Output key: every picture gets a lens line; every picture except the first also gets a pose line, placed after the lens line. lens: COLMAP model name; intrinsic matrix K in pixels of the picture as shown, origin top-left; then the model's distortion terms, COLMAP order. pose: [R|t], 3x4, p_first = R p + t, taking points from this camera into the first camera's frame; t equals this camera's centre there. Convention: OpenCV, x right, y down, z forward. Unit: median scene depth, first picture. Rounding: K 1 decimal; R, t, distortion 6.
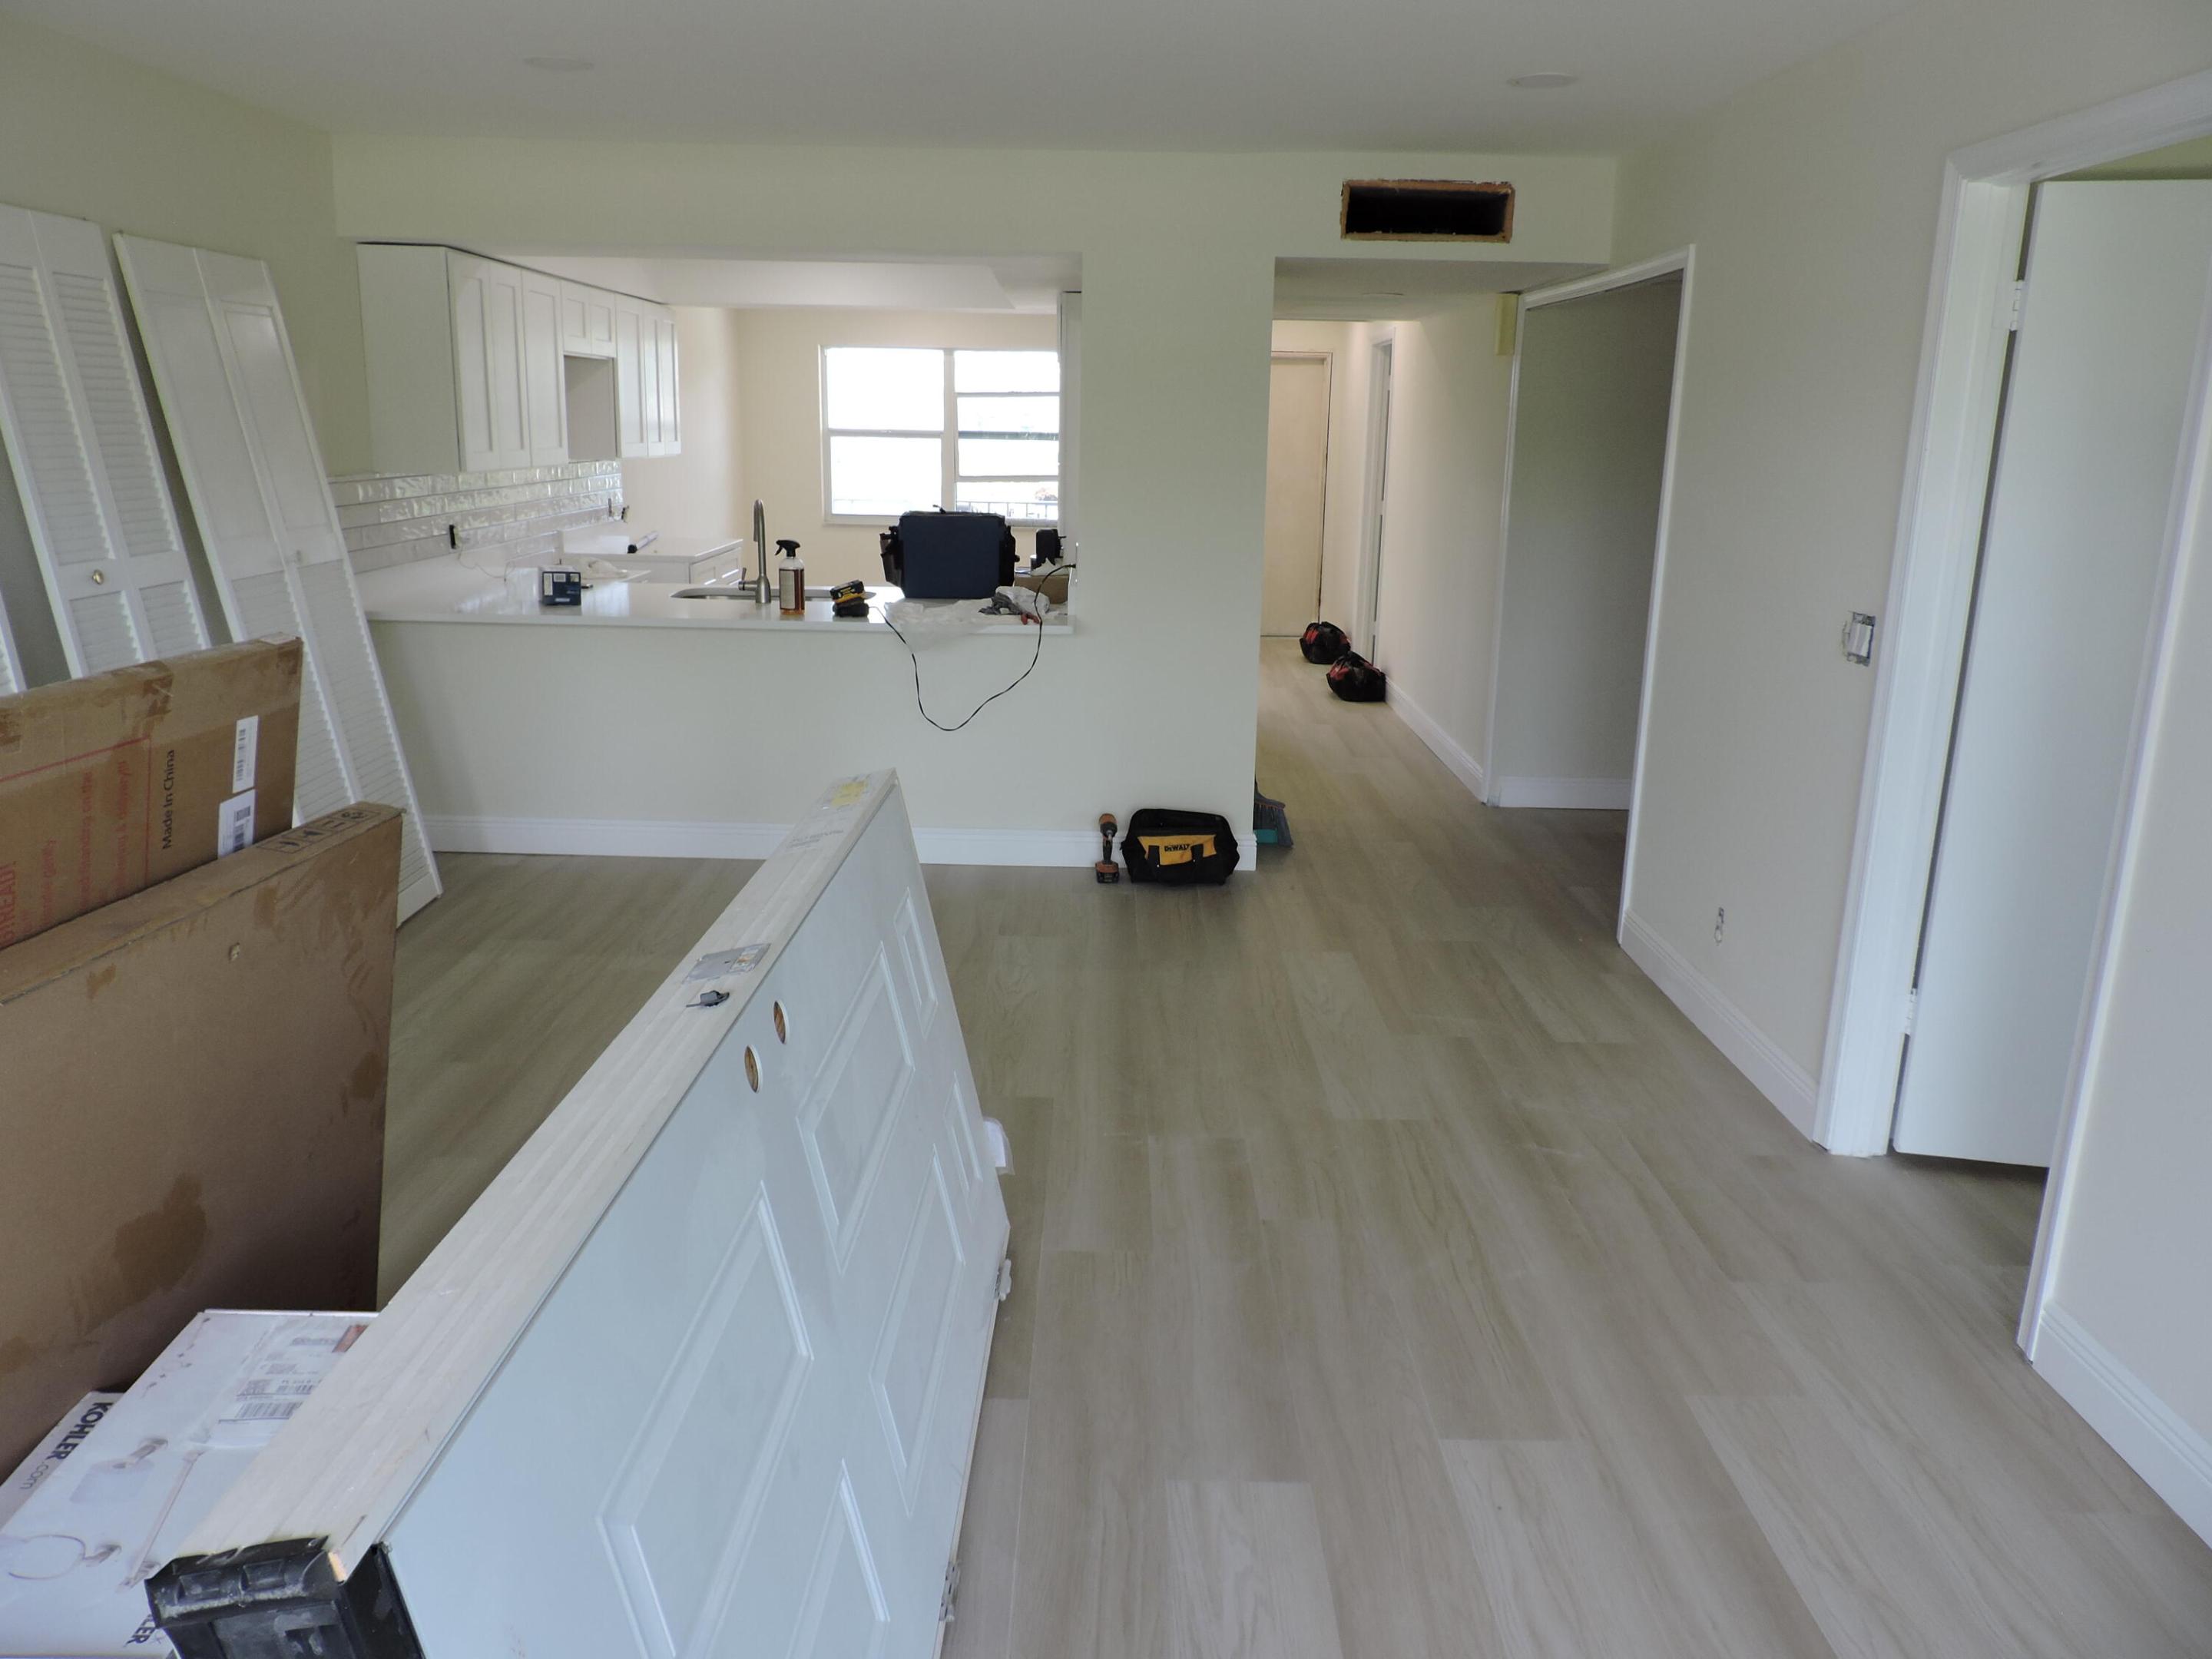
lens RADIAL K [[1568.4, 0, 1101.3], [0, 1568.4, 828.6], [0, 0, 1]] dist [-0.045874, 0.014039]
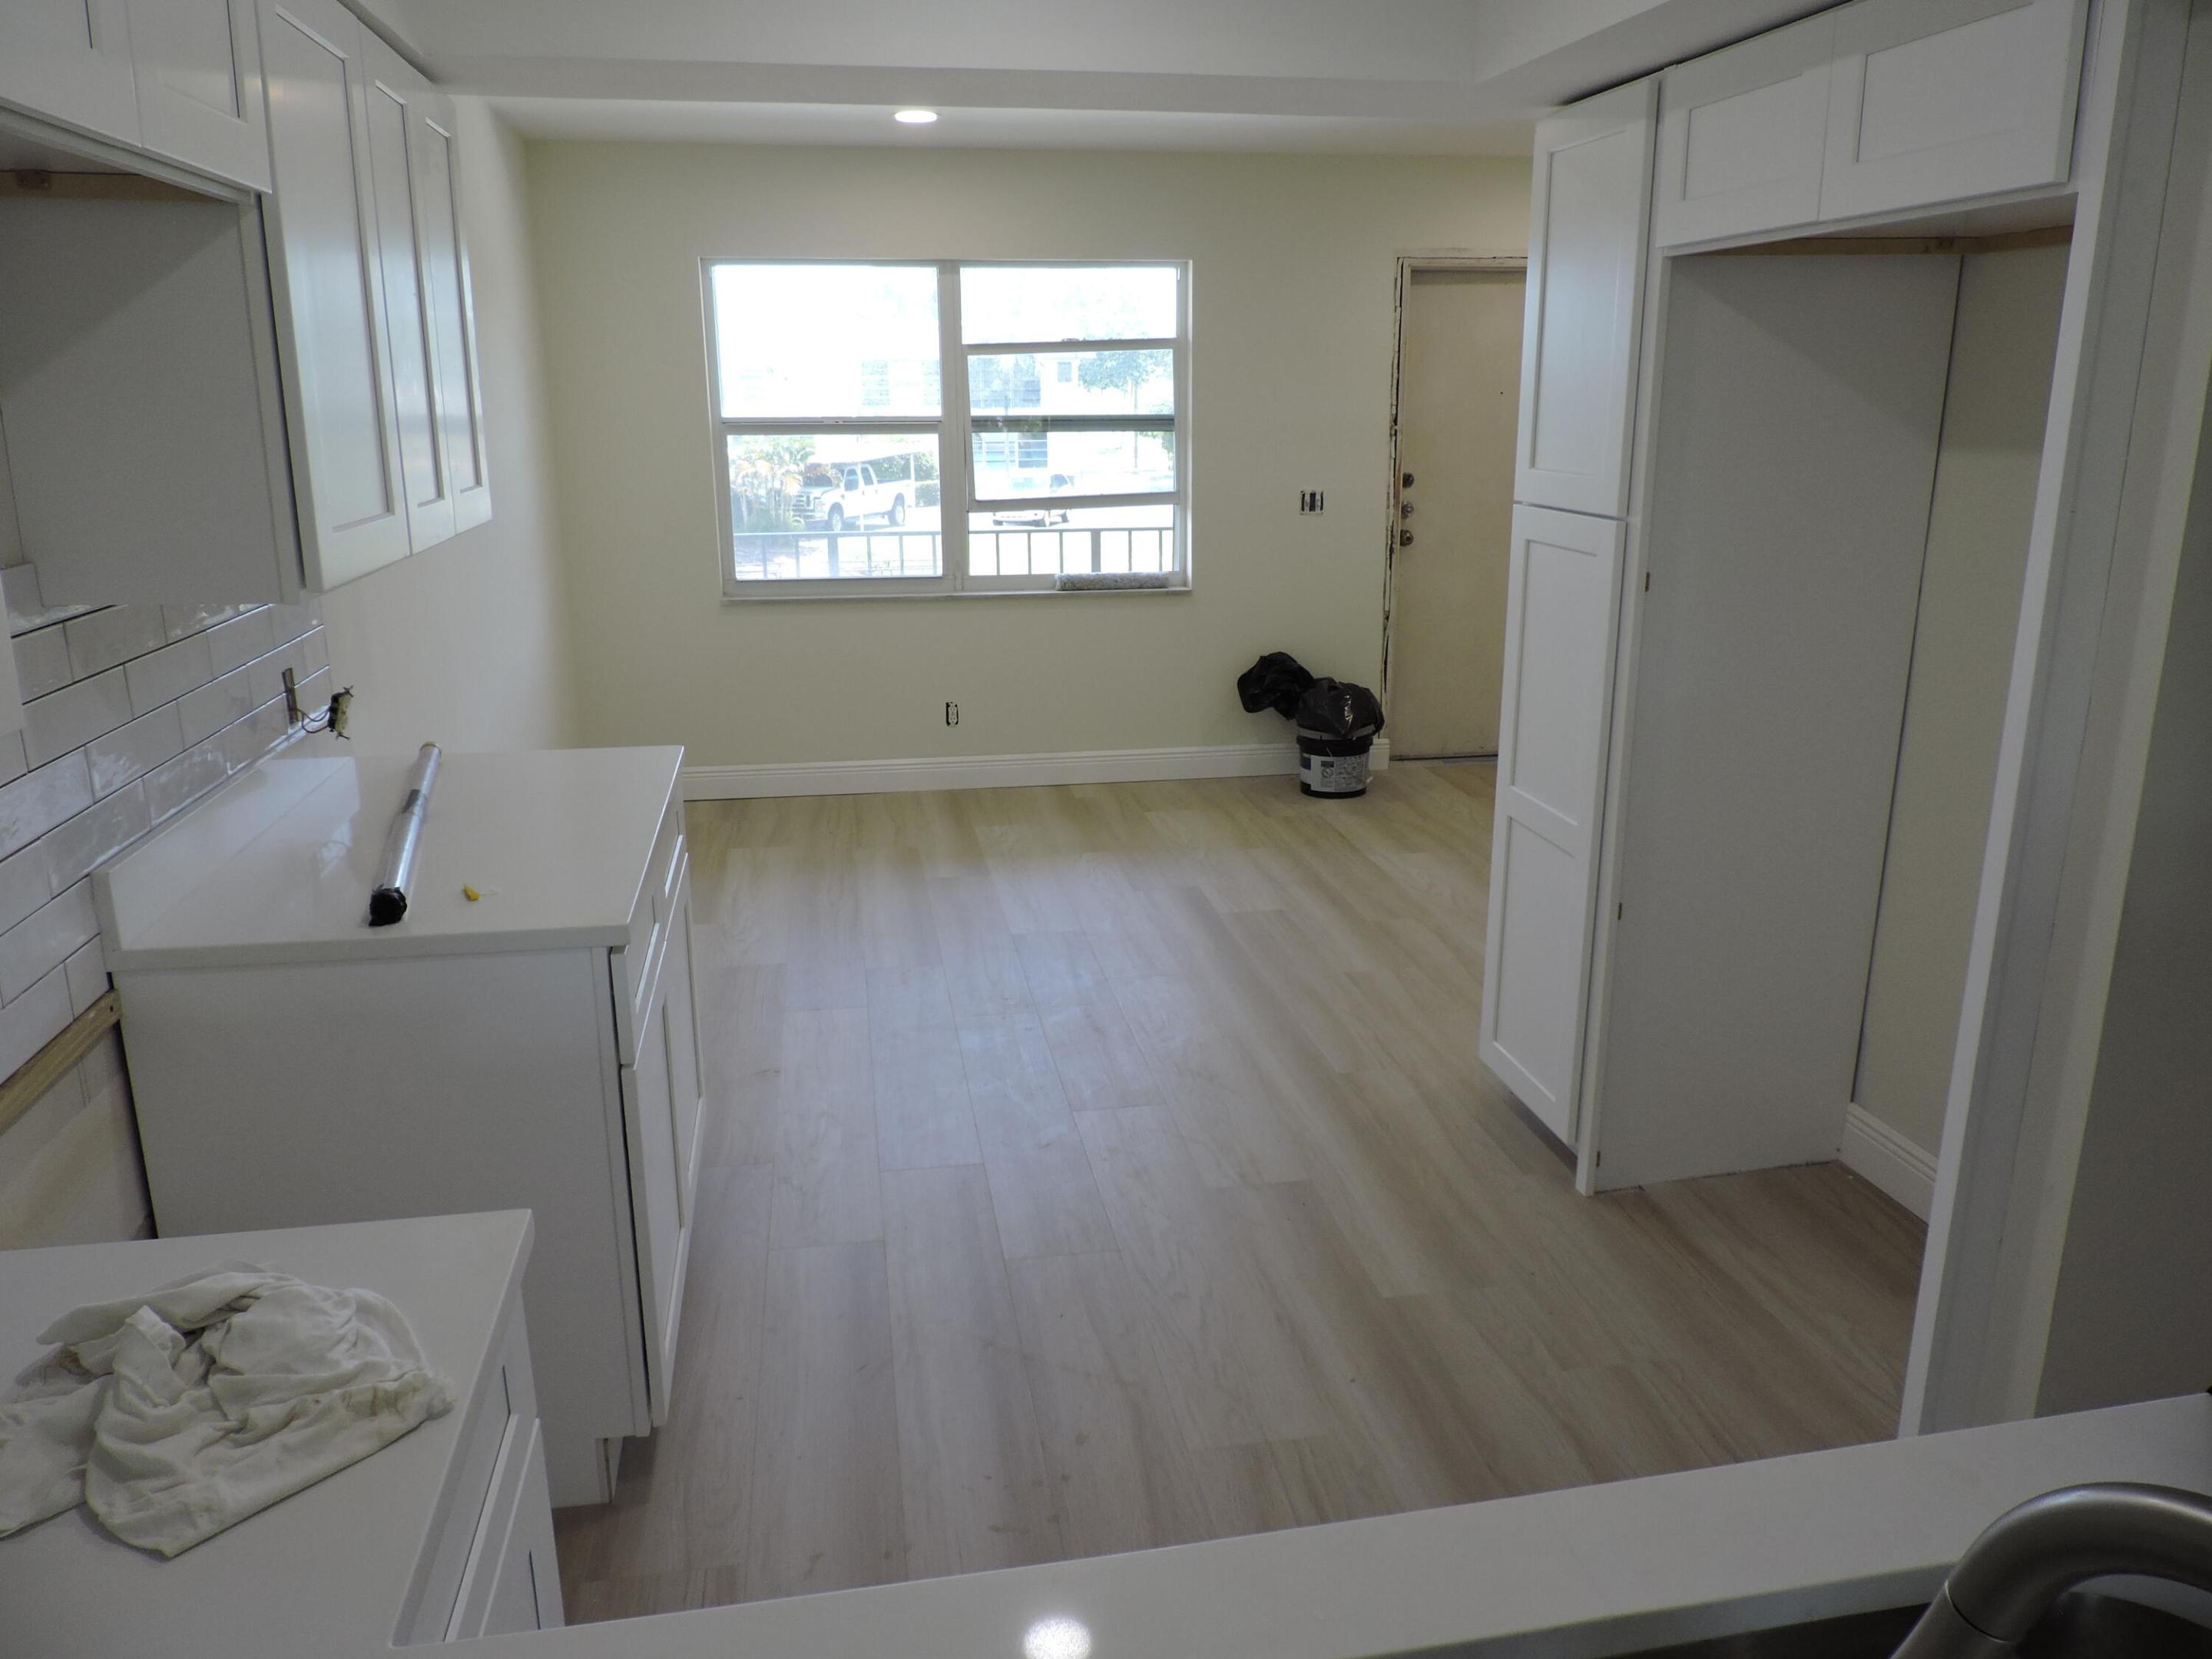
lens RADIAL K [[1568.4, 0, 1110.8], [0, 1568.4, 820.4], [0, 0, 1]] dist [-0.045874, 0.014039]
pose [[0.983864, -0.063758, 0.167173, -0.143407], [0.060857, 0.997895, 0.022425, -0.125755], [-0.168250, -0.011890, 0.985673, 0.462016]]
